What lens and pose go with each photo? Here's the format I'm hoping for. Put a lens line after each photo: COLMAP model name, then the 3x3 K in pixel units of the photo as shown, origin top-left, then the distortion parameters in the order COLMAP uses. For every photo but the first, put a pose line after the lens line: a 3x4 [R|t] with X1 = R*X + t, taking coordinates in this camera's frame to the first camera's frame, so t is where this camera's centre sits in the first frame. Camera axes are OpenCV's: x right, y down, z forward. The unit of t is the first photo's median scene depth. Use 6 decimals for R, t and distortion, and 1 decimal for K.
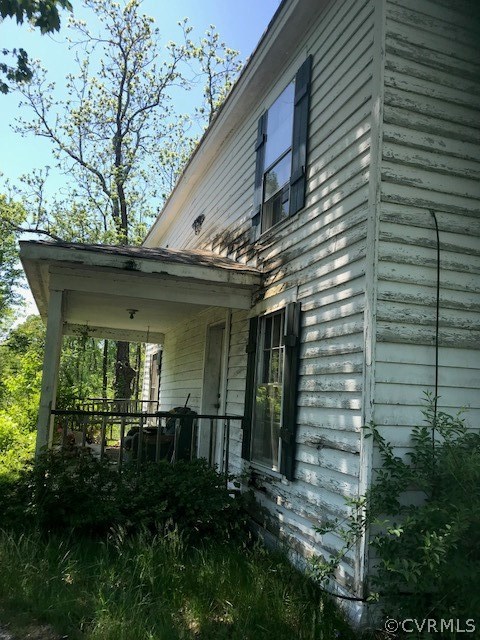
lens RADIAL K [[531.7, 0, 228.0], [0, 531.7, 318.2], [0, 0, 1]] dist [0.006728, 0.002453]
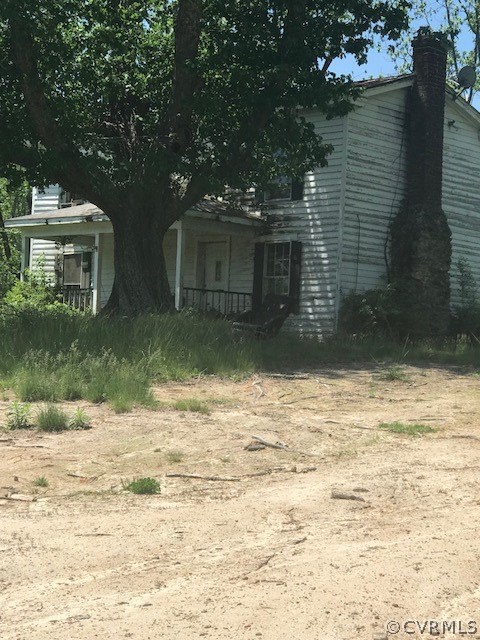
lens RADIAL K [[1518.7, 0, 240.0], [0, 1518.7, 320.0], [0, 0, 1]] dist [-0.045649, -0.108425]
pose [[0.886776, 0.001643, 0.462196, -3.960664], [-0.058240, 0.992420, 0.108212, -0.489531], [-0.458515, -0.122878, 0.880151, -5.976112]]
